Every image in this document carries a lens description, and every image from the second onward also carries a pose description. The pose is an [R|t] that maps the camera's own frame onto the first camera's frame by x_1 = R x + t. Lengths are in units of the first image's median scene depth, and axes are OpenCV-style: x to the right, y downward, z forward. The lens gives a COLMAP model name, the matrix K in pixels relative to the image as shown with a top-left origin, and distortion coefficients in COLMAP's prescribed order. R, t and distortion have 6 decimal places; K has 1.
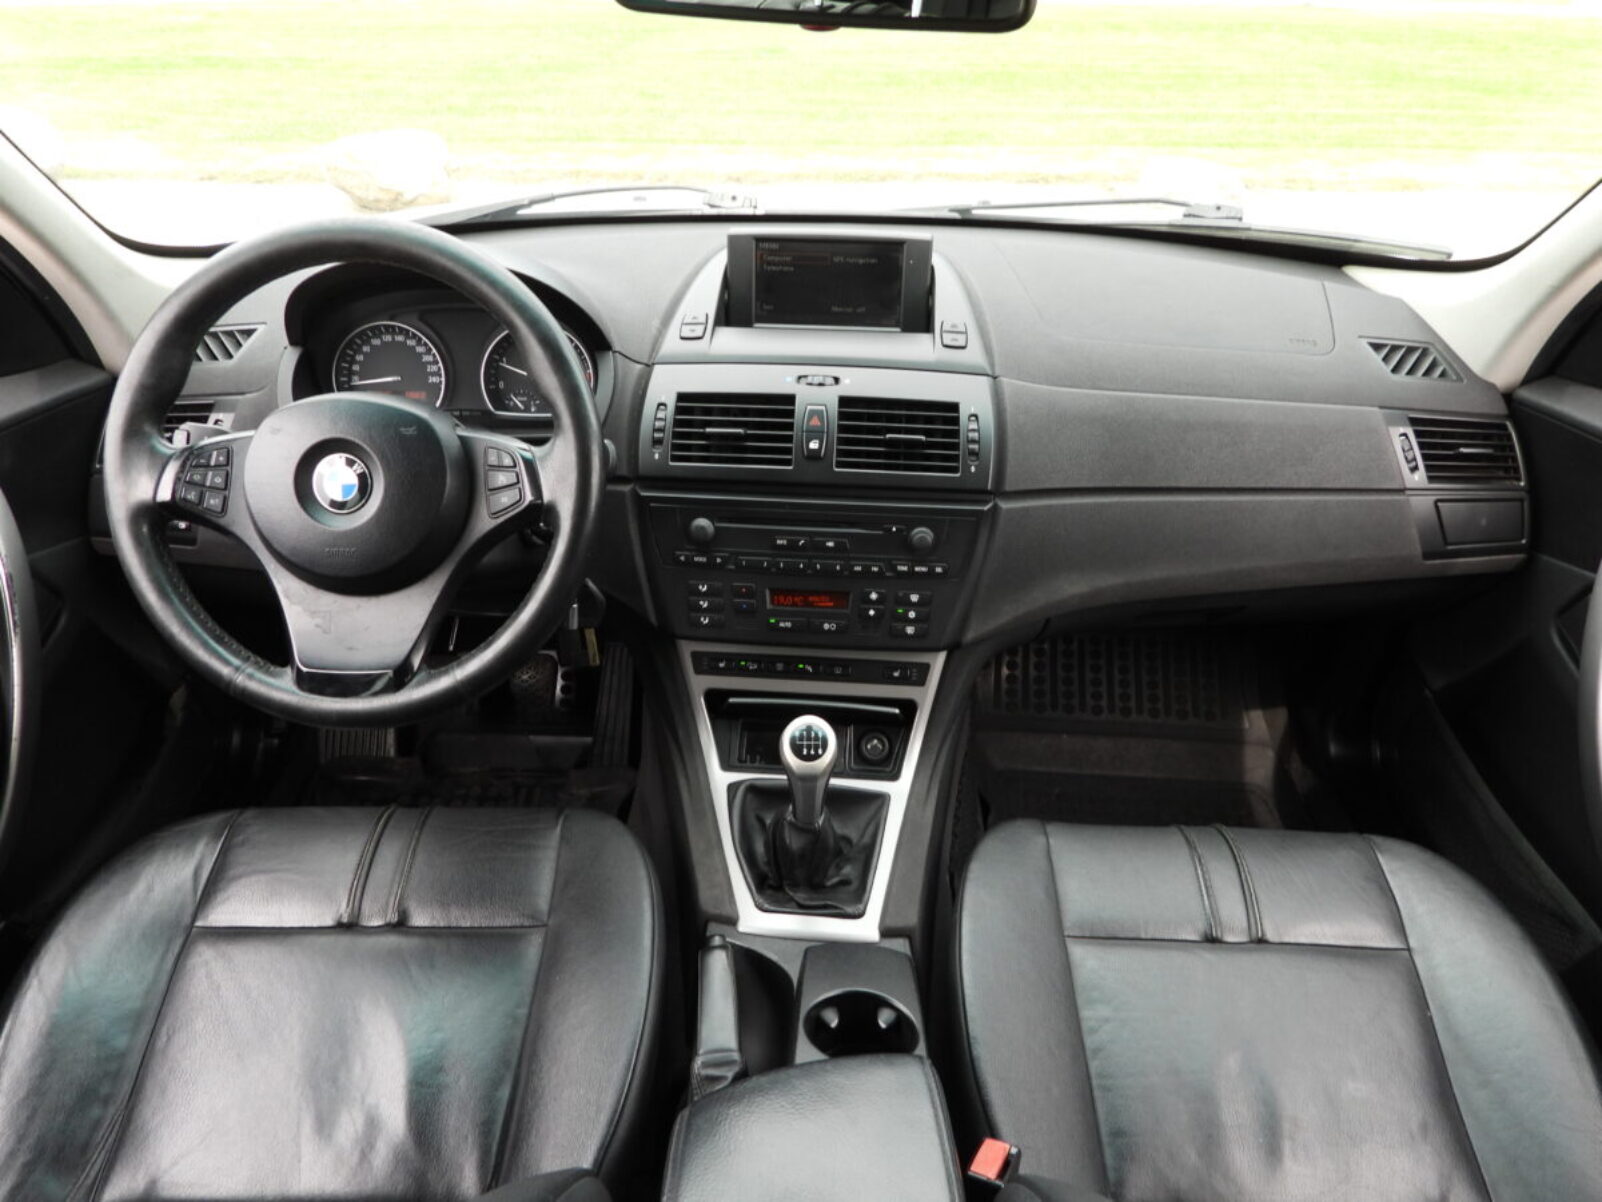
lens RADIAL K [[1130.1, 0, 802.3], [0, 1130.1, 600.6], [0, 0, 1]] dist [-0.013812, -0.000545]
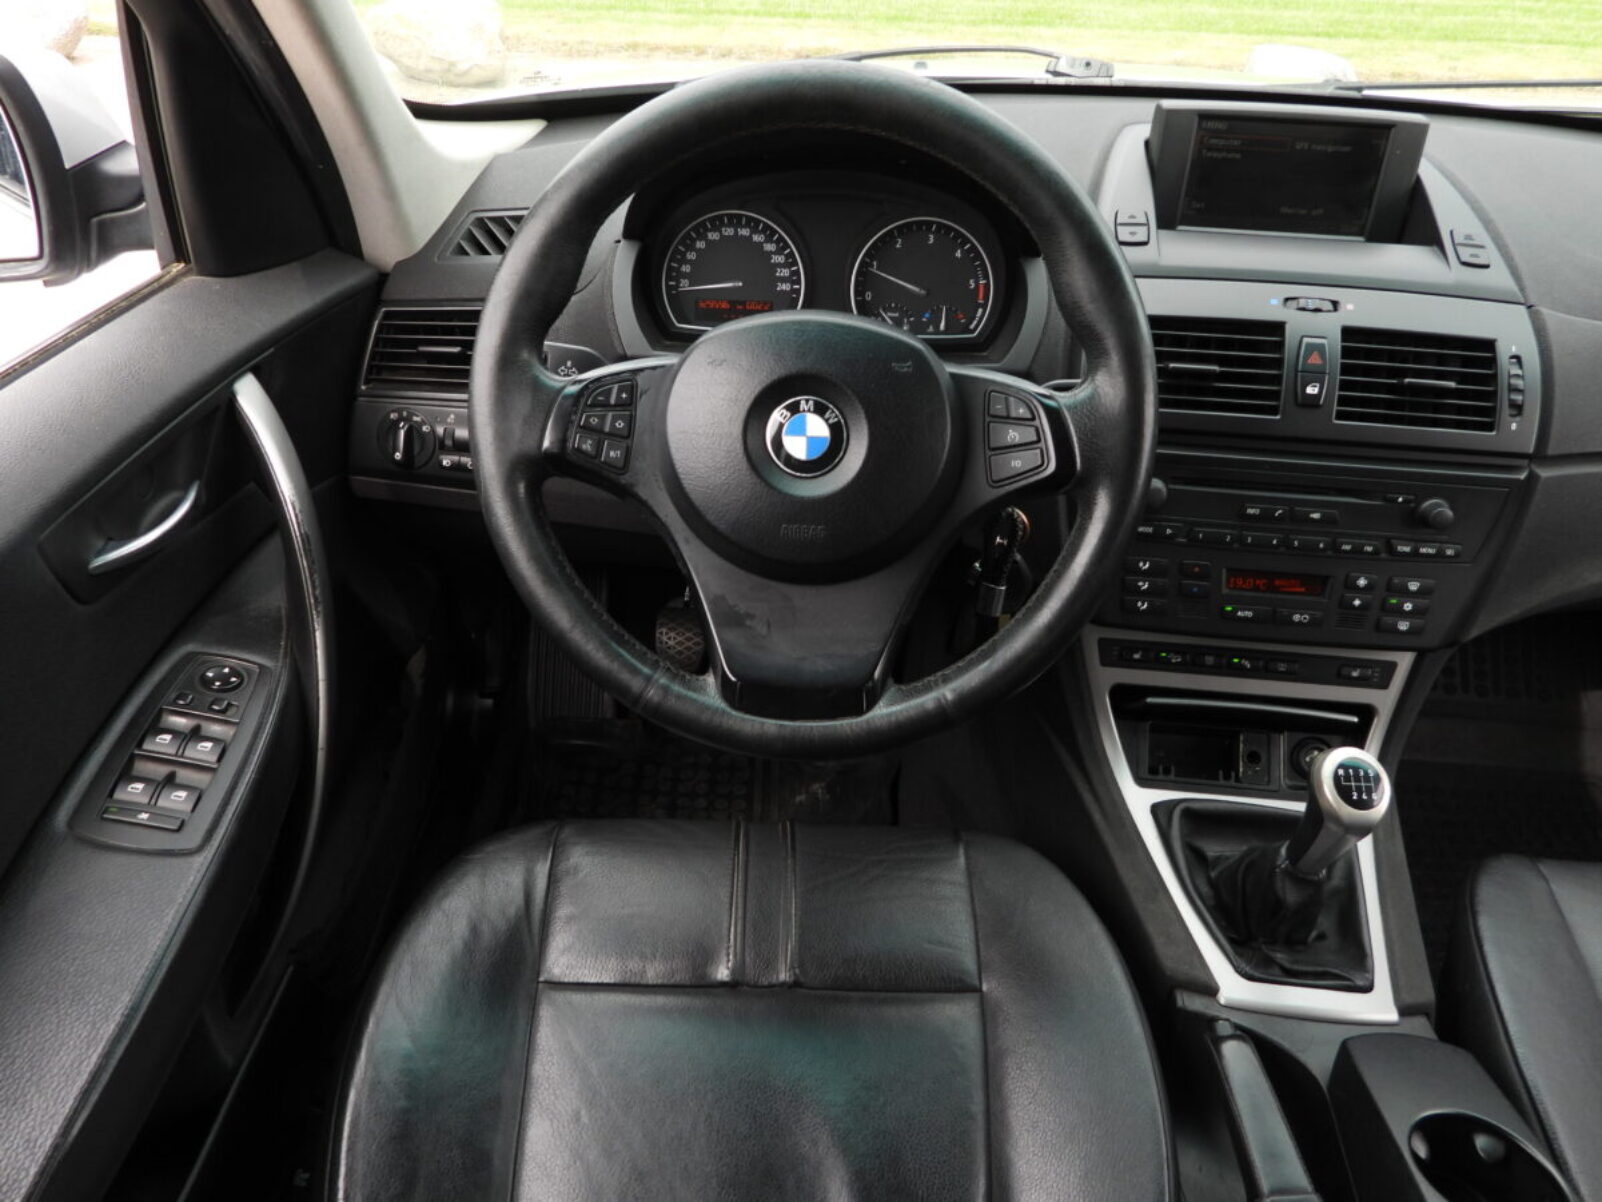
lens RADIAL K [[1130.1, 0, 799.1], [0, 1130.1, 600.4], [0, 0, 1]] dist [-0.013812, -0.000545]
pose [[0.999642, 0.026735, -0.001212, -0.331551], [-0.026526, 0.995793, 0.087710, -0.050188], [0.003552, -0.087647, 0.996145, 0.206643]]
